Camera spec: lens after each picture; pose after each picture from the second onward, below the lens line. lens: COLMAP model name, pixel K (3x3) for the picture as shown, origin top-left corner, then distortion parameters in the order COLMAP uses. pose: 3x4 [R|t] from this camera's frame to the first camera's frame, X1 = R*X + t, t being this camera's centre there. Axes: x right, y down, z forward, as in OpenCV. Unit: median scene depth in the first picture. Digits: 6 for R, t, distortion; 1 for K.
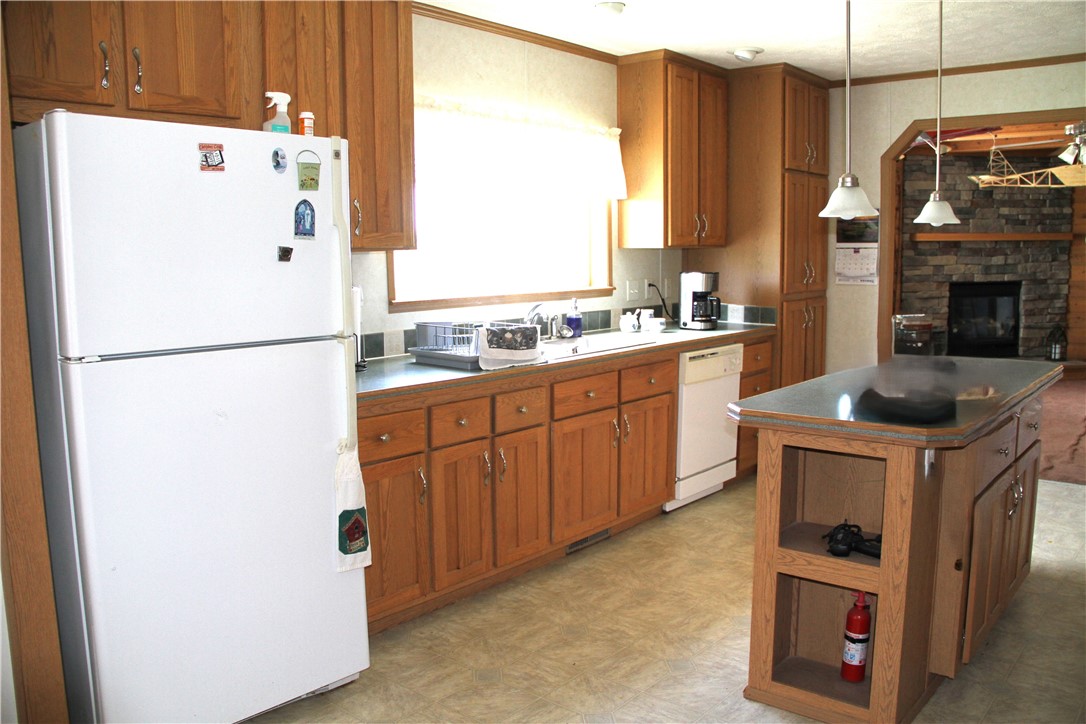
lens RADIAL K [[883.0, 0, 548.3], [0, 883.0, 367.3], [0, 0, 1]] dist [-0.171290, 0.118148]
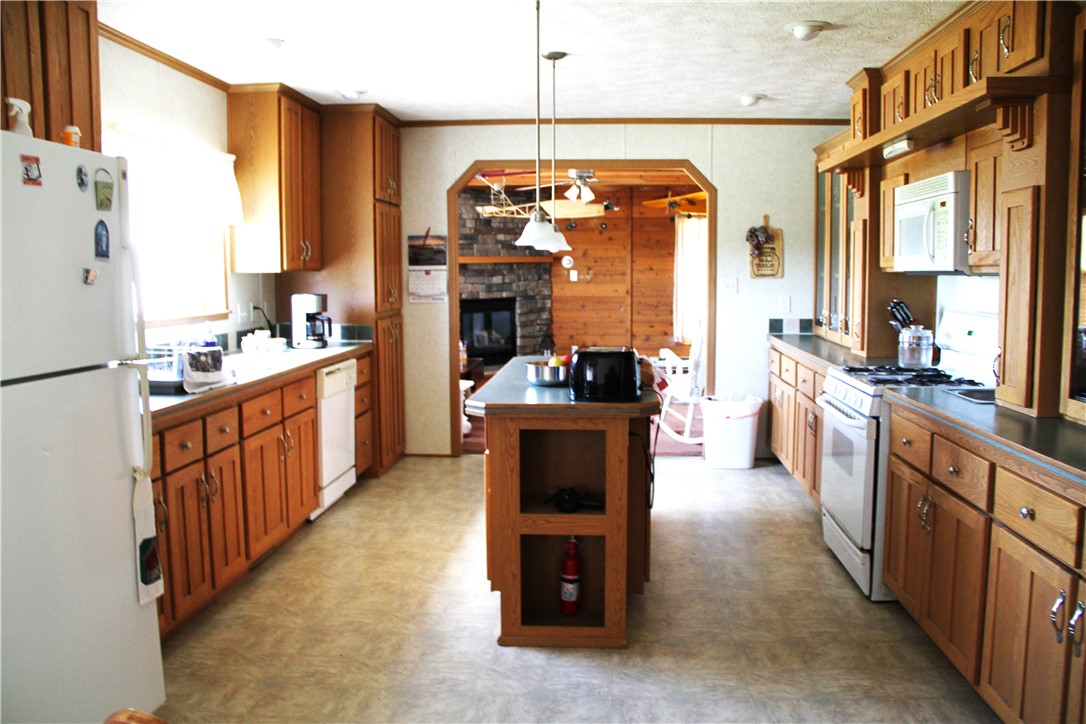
lens RADIAL K [[883.0, 0, 546.4], [0, 883.0, 370.1], [0, 0, 1]] dist [-0.171290, 0.118148]
pose [[0.813466, -0.056857, 0.578826, -0.161858], [0.070465, 0.997514, -0.001046, 0.003411], [-0.577327, 0.041638, 0.815450, -0.016817]]
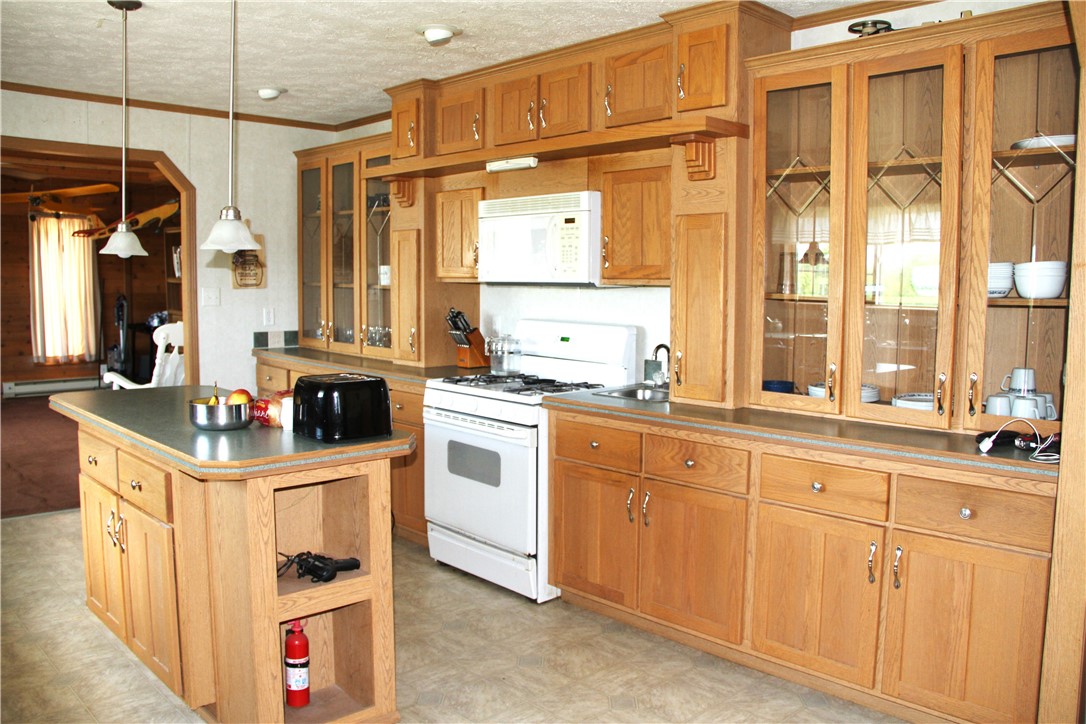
lens RADIAL K [[883.0, 0, 548.2], [0, 883.0, 367.6], [0, 0, 1]] dist [-0.171290, 0.118148]
pose [[0.120652, -0.084996, 0.989049, -0.239826], [0.115428, 0.990771, 0.071063, -0.029218], [-0.985961, 0.105590, 0.129350, 0.219554]]
